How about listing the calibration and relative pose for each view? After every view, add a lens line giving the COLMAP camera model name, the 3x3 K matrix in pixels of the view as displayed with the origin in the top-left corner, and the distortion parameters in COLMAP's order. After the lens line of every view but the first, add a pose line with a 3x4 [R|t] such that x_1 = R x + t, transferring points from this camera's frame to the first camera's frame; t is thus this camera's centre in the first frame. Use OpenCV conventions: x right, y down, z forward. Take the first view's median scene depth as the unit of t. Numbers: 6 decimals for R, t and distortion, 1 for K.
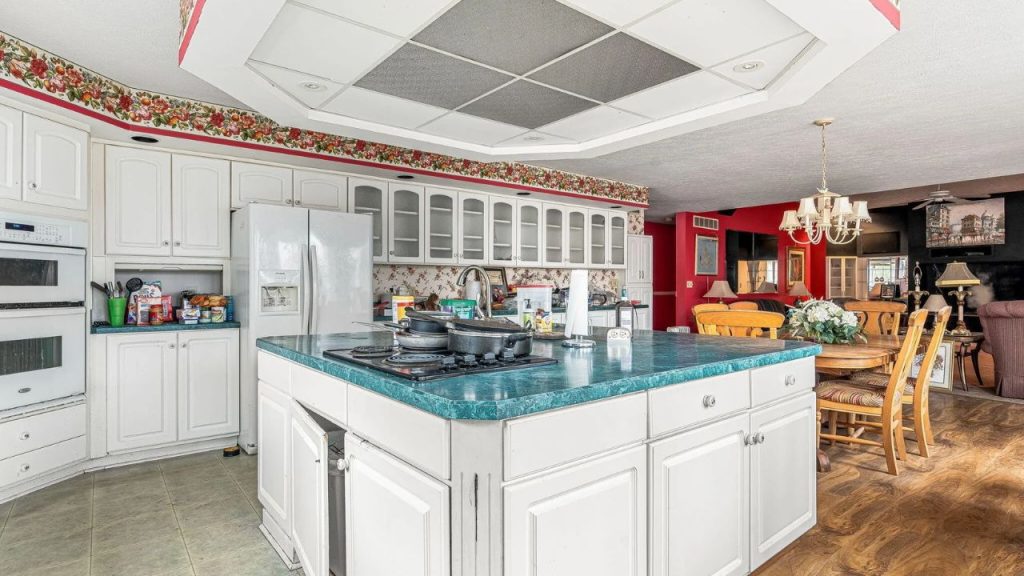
lens RADIAL K [[523.9, 0, 512.0], [0, 523.9, 288.0], [0, 0, 1]] dist [0.000566, 0.000281]
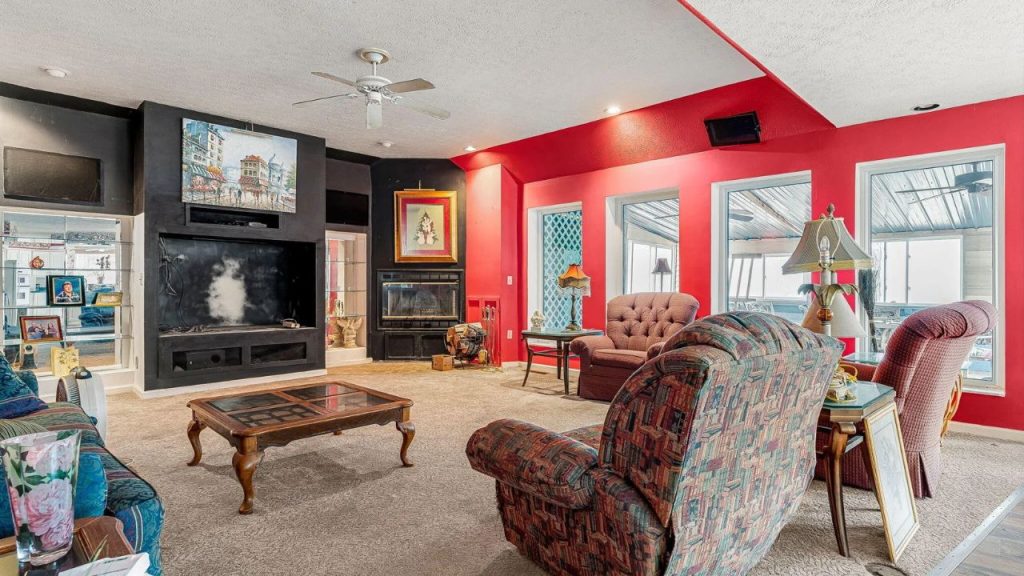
lens RADIAL K [[523.9, 0, 512.0], [0, 523.9, 288.0], [0, 0, 1]] dist [0.000566, 0.000281]
pose [[-0.113908, -0.001220, 0.993491, 0.266147], [0.001932, 0.999997, 0.001449, 0.005262], [-0.993489, 0.002084, -0.113906, 0.771237]]
